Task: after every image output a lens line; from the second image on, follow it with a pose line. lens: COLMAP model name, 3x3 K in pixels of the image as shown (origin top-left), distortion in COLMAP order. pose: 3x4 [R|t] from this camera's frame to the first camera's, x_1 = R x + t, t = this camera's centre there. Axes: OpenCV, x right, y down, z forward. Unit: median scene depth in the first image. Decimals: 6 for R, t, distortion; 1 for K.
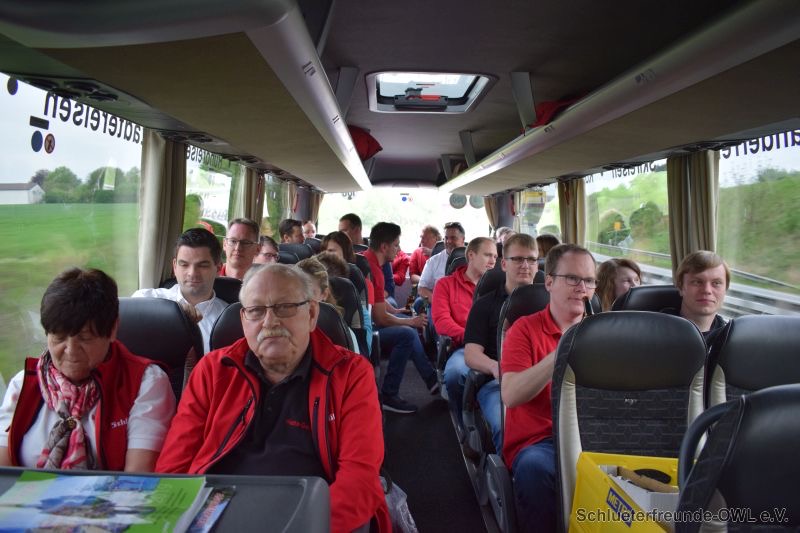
lens RADIAL K [[592.5, 0, 398.8], [0, 592.5, 228.0], [0, 0, 1]] dist [-0.005749, -0.123297]
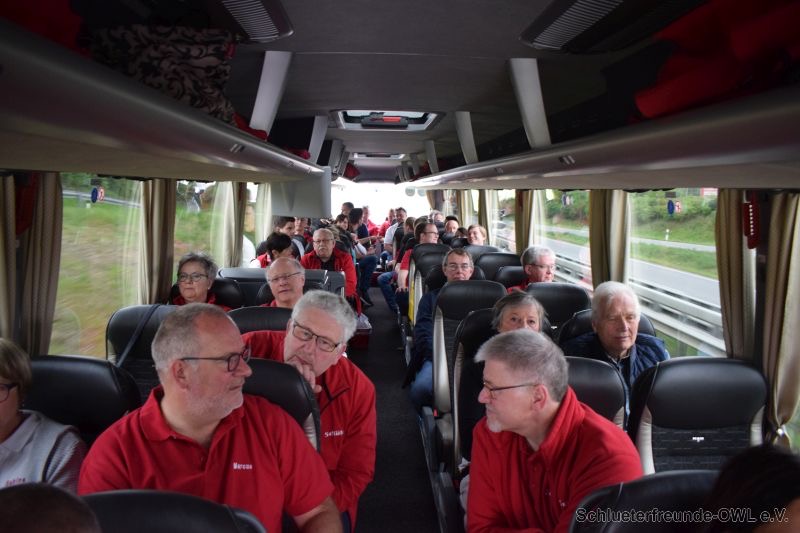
lens RADIAL K [[592.5, 0, 398.8], [0, 592.5, 228.0], [0, 0, 1]] dist [-0.005749, -0.123297]
pose [[0.999757, 0.000713, 0.022038, 0.040112], [-0.001747, 0.998897, 0.046926, -0.027550], [-0.021980, -0.046953, 0.998655, -0.716207]]
